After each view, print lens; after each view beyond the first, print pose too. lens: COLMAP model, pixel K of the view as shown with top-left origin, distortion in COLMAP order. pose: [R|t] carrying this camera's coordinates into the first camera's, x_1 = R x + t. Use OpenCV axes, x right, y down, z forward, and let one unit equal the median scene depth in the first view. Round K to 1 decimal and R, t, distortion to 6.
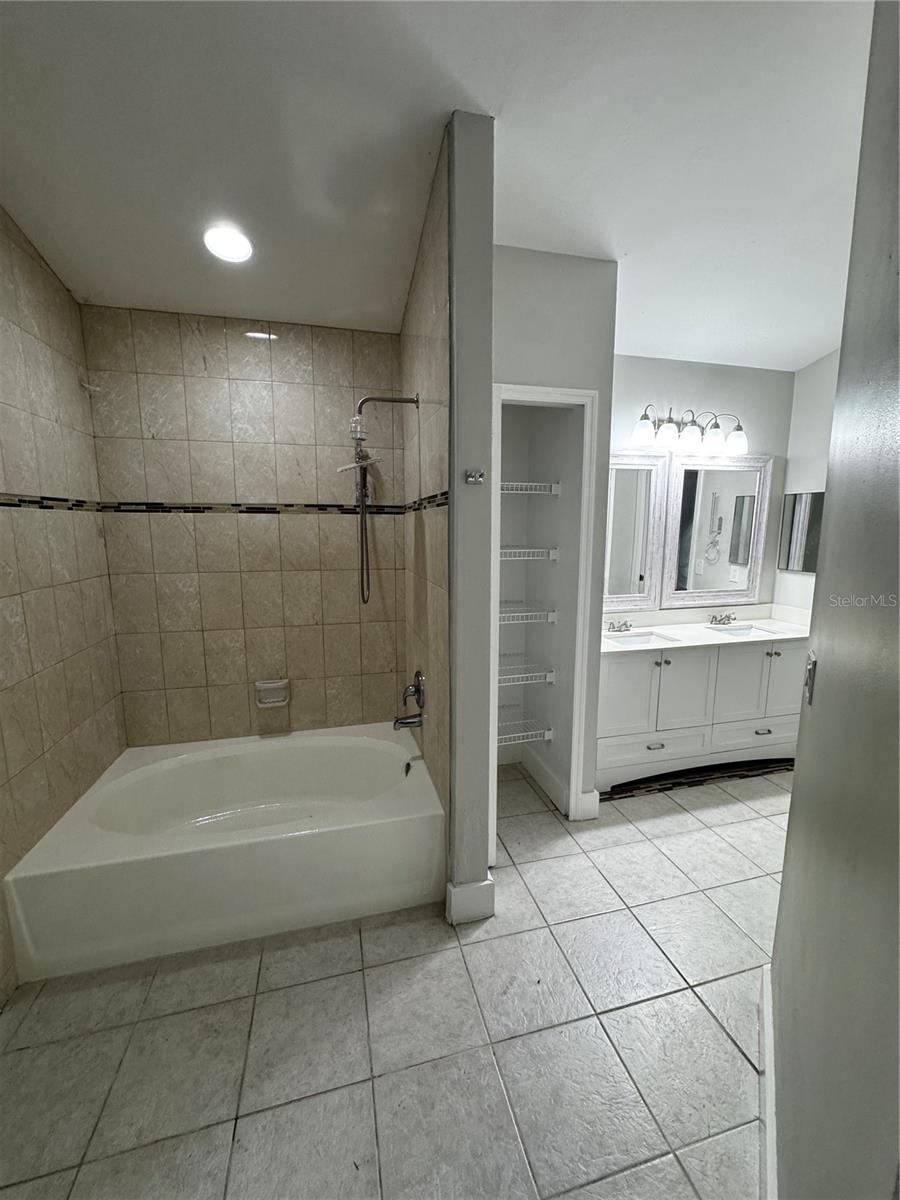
lens RADIAL K [[478.2, 0, 453.7], [0, 478.2, 598.9], [0, 0, 1]] dist [-0.000702, 0.000313]
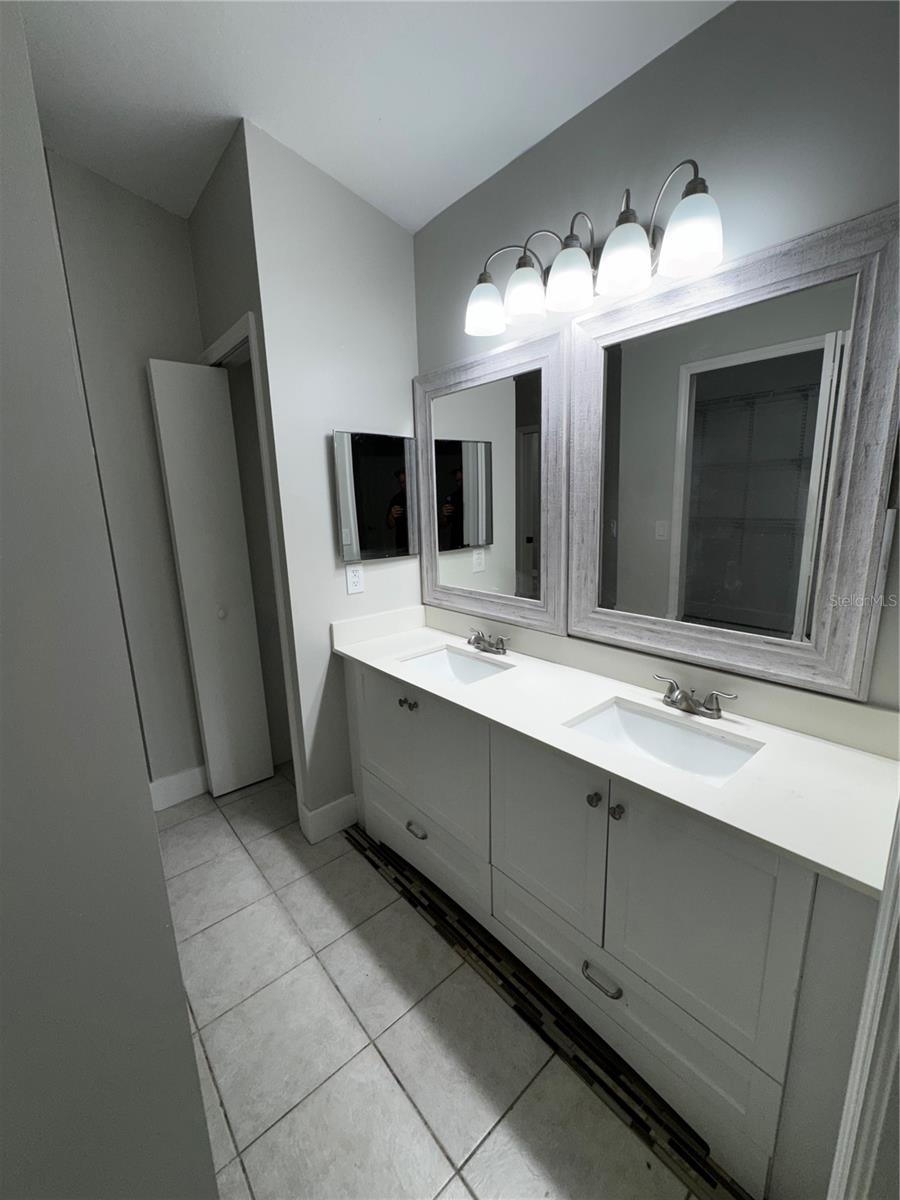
lens RADIAL K [[478.2, 0, 453.7], [0, 478.2, 598.9], [0, 0, 1]] dist [-0.000702, 0.000313]
pose [[0.452912, 0.169689, -0.875258, 0.990356], [-0.111498, 0.984794, 0.133228, -0.088962], [0.884555, 0.037249, 0.464945, 0.764102]]
